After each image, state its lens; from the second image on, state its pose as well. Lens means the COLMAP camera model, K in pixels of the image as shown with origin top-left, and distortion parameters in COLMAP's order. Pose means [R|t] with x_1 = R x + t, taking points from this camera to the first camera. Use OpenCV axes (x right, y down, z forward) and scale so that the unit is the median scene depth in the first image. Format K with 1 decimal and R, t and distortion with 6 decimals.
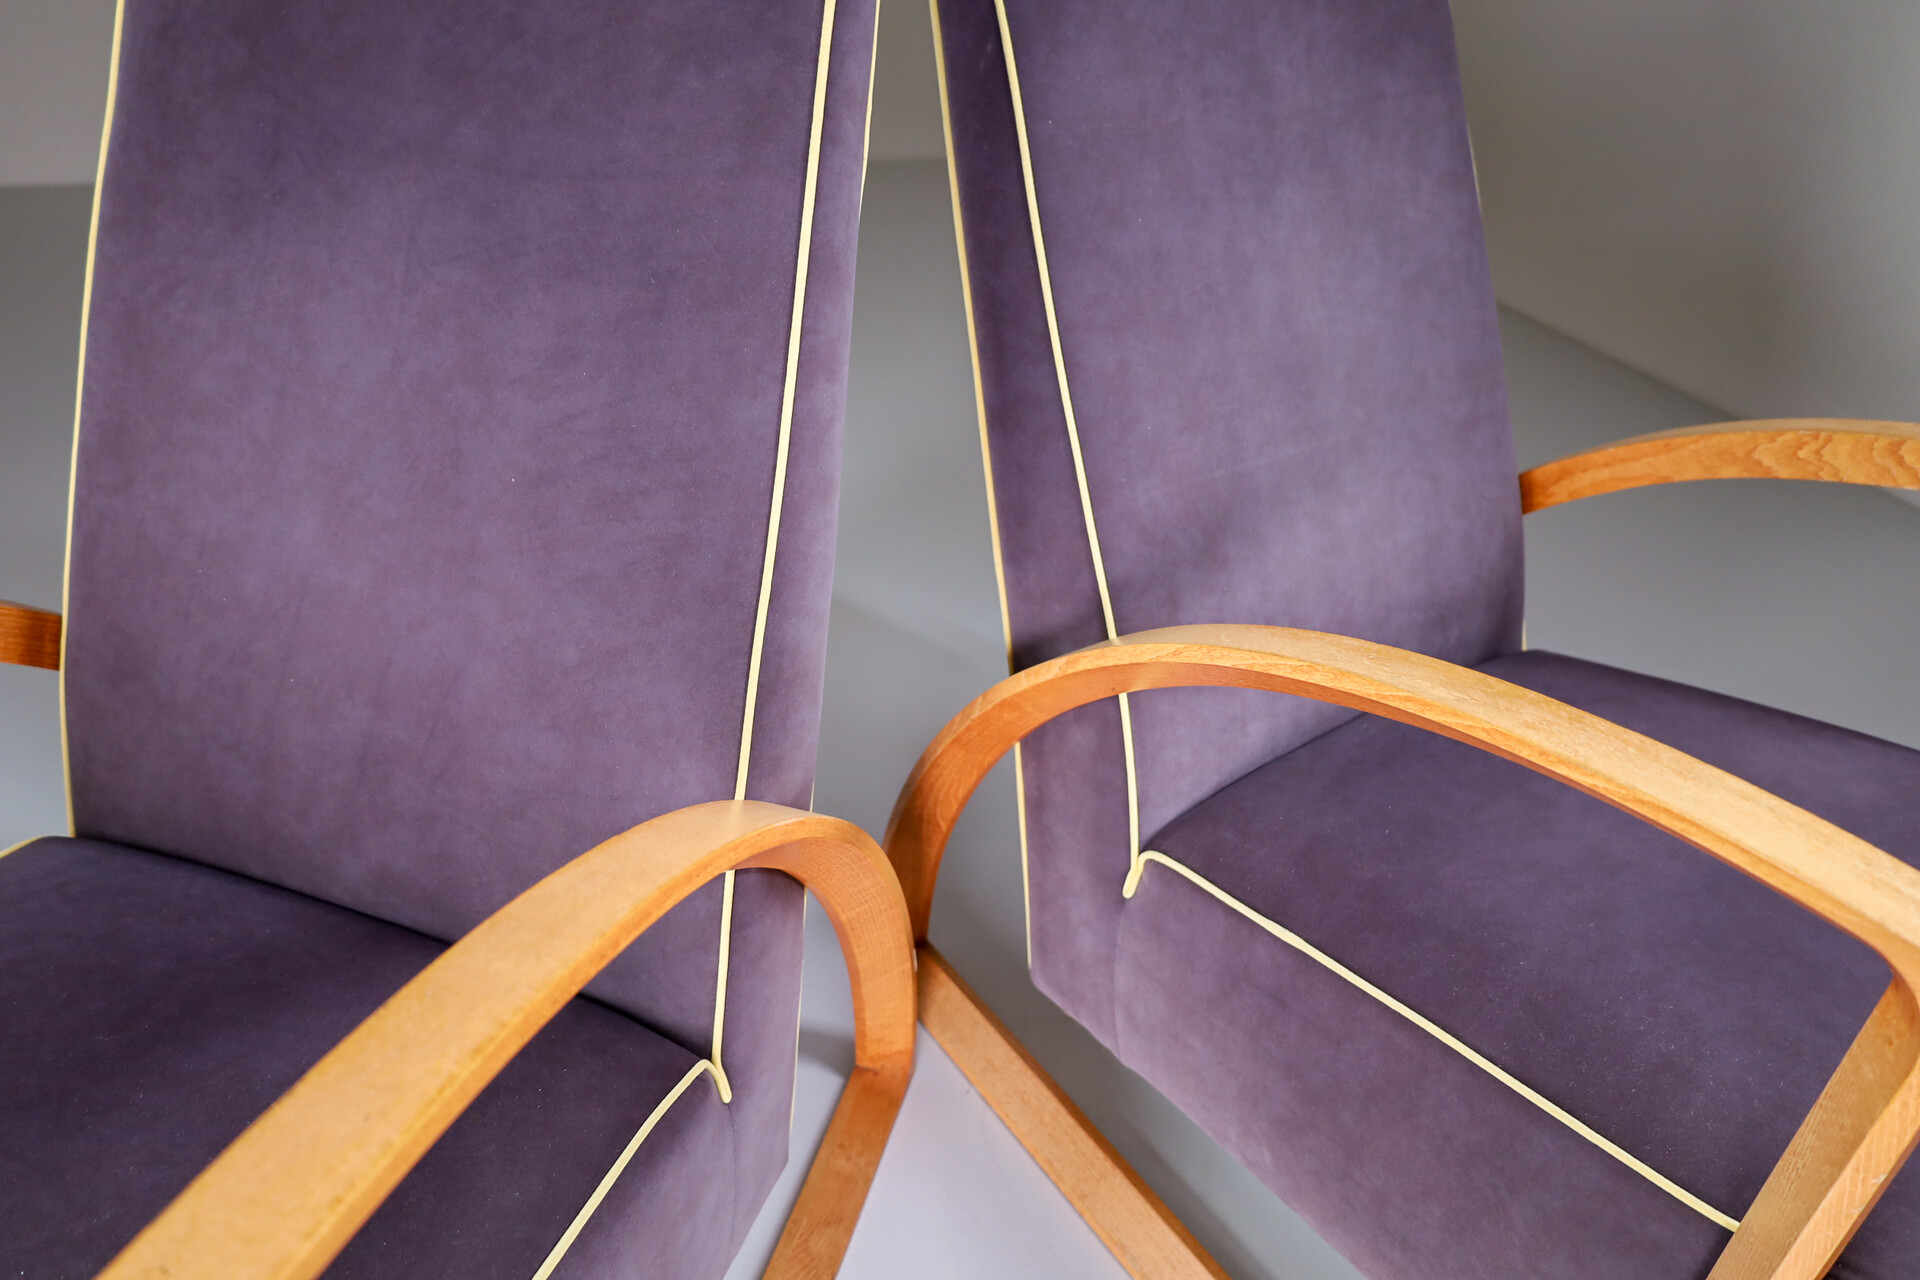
lens RADIAL K [[1322.7, 0, 960.0], [0, 1322.7, 640.0], [0, 0, 1]] dist [-0.004583, -0.000508]
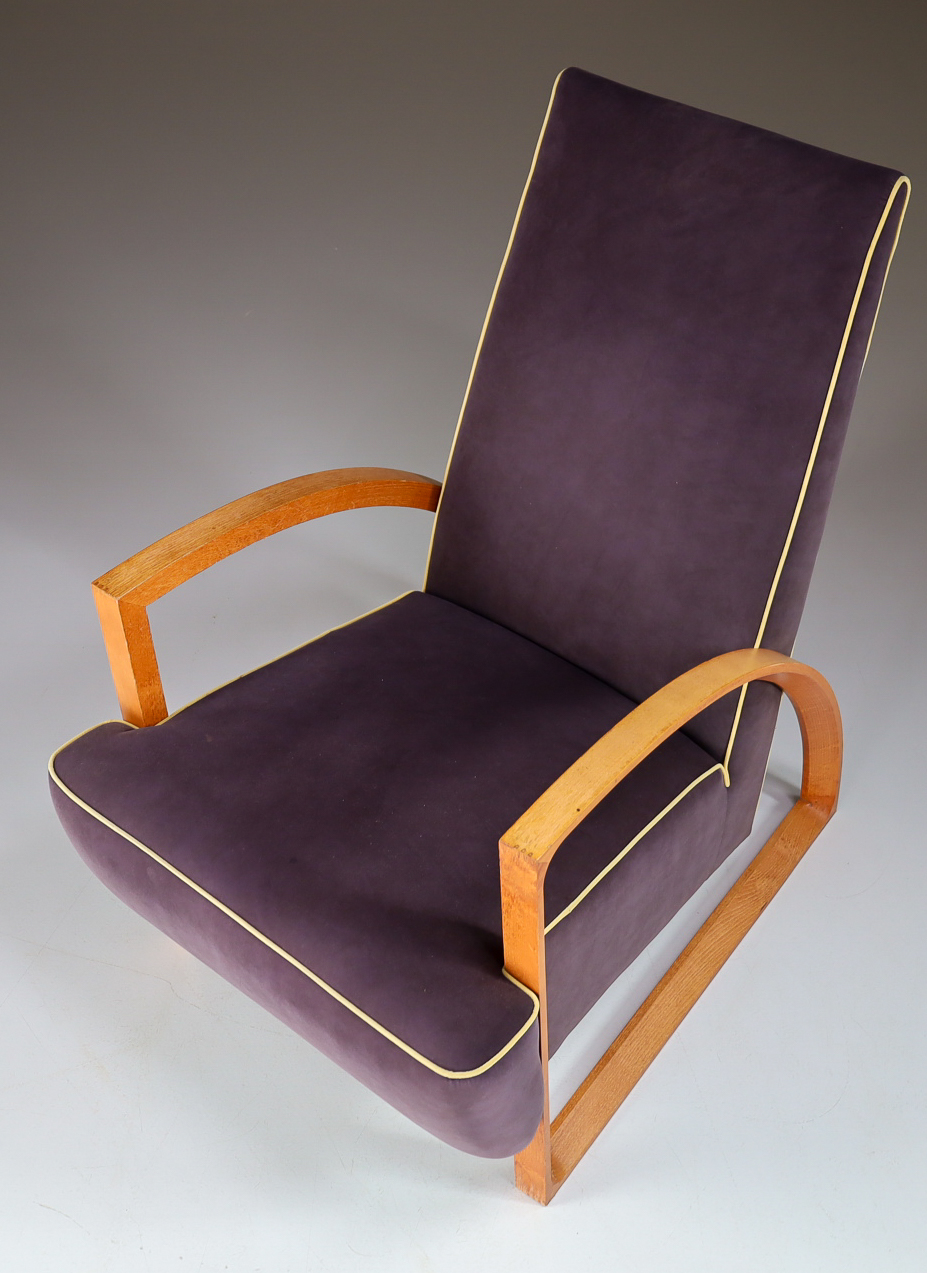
lens RADIAL K [[1697.8, 0, 551.6], [0, 1697.8, 510.5], [0, 0, 1]] dist [0.000684, -0.039048]
pose [[0.944567, 0.171636, -0.279884, 0.226040], [-0.141654, 0.982094, 0.124197, -0.354484], [0.296189, -0.077665, 0.951967, -1.531915]]
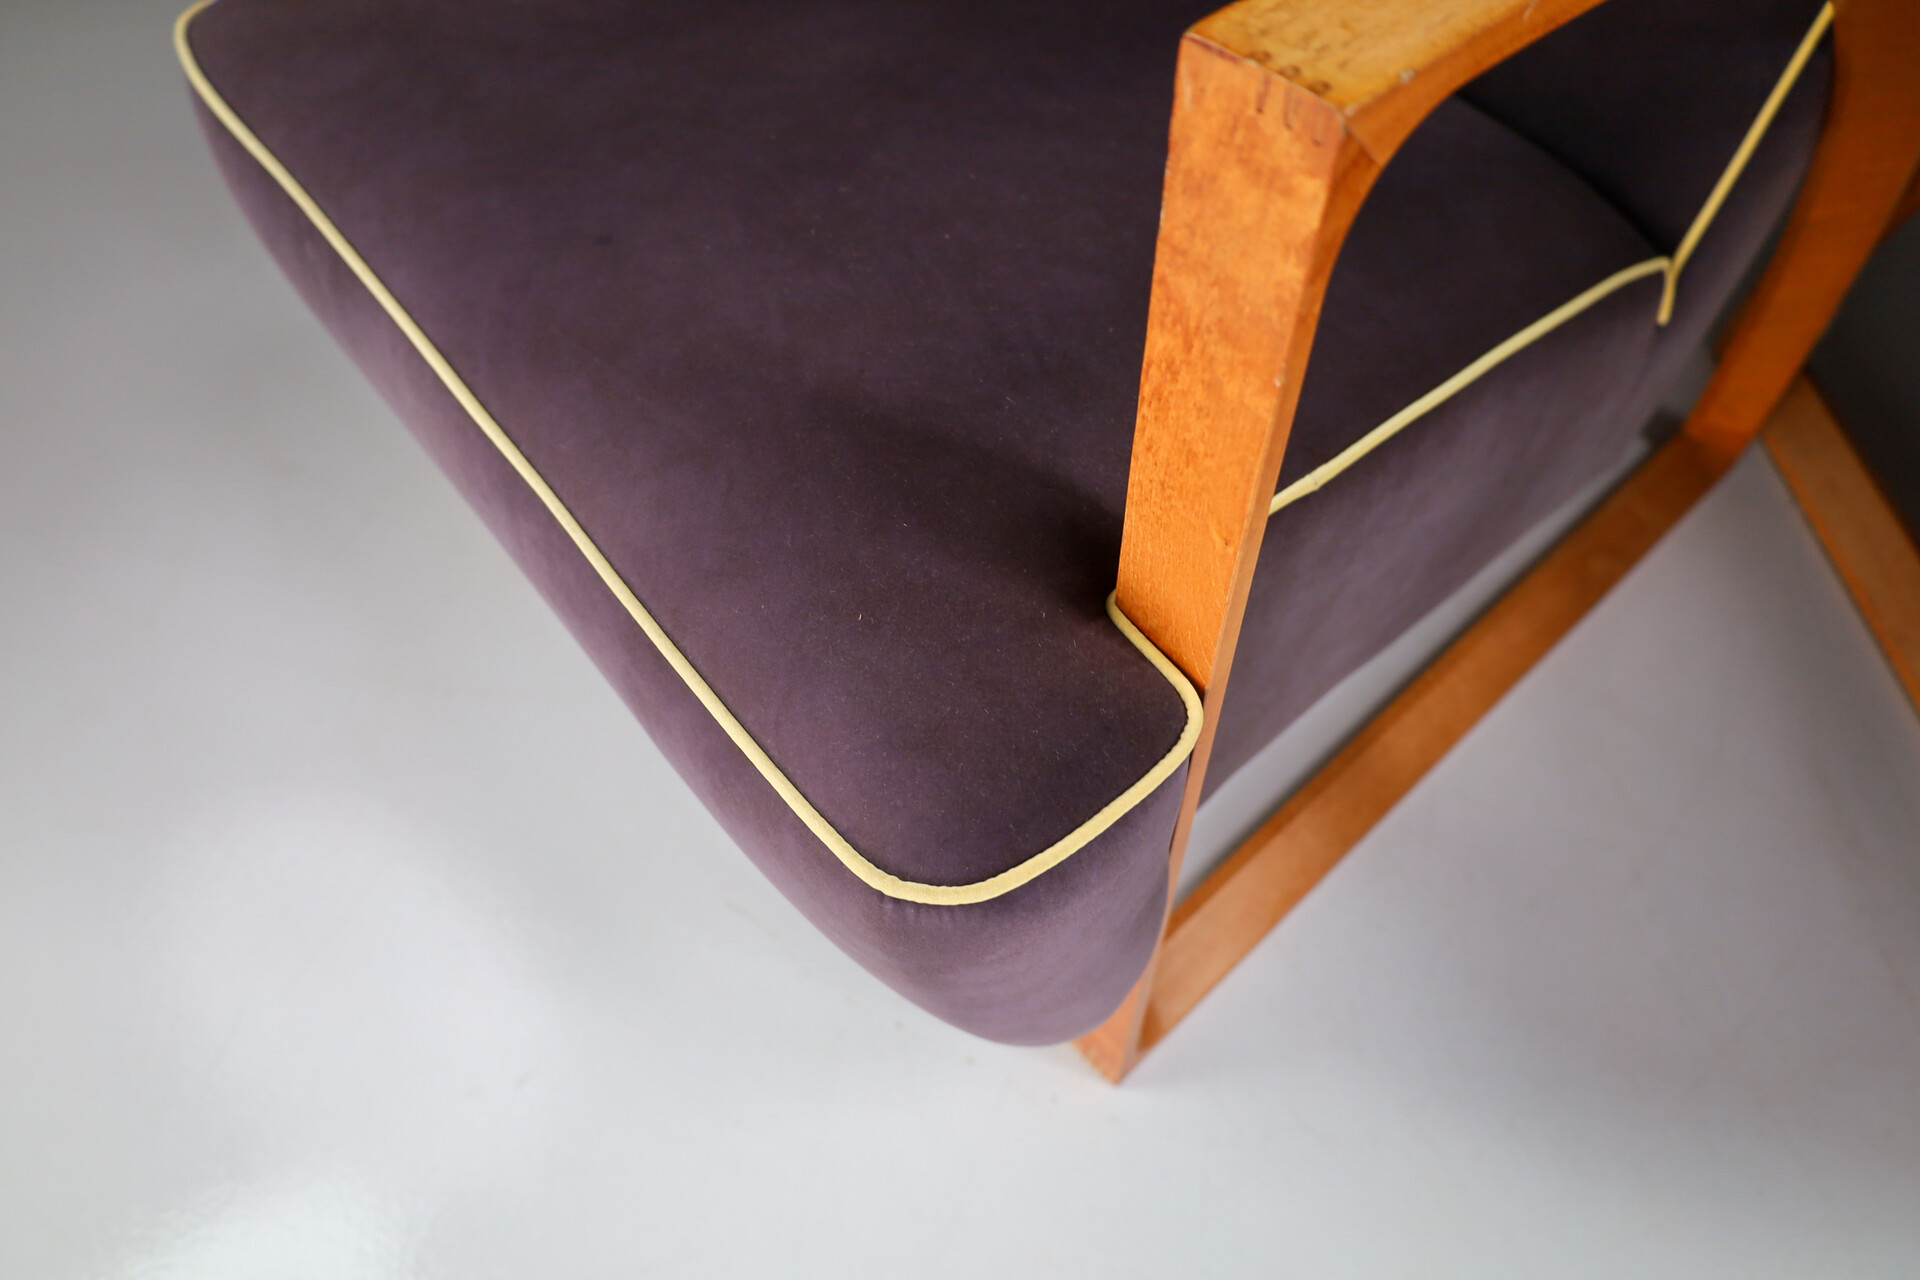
lens RADIAL K [[1322.7, 0, 960.0], [0, 1322.7, 640.0], [0, 0, 1]] dist [-0.004583, -0.000508]
pose [[0.852706, 0.388209, -0.349552, -0.182856], [-0.243241, 0.887233, 0.391984, 0.298254], [0.462306, -0.249222, 0.850977, -0.069418]]
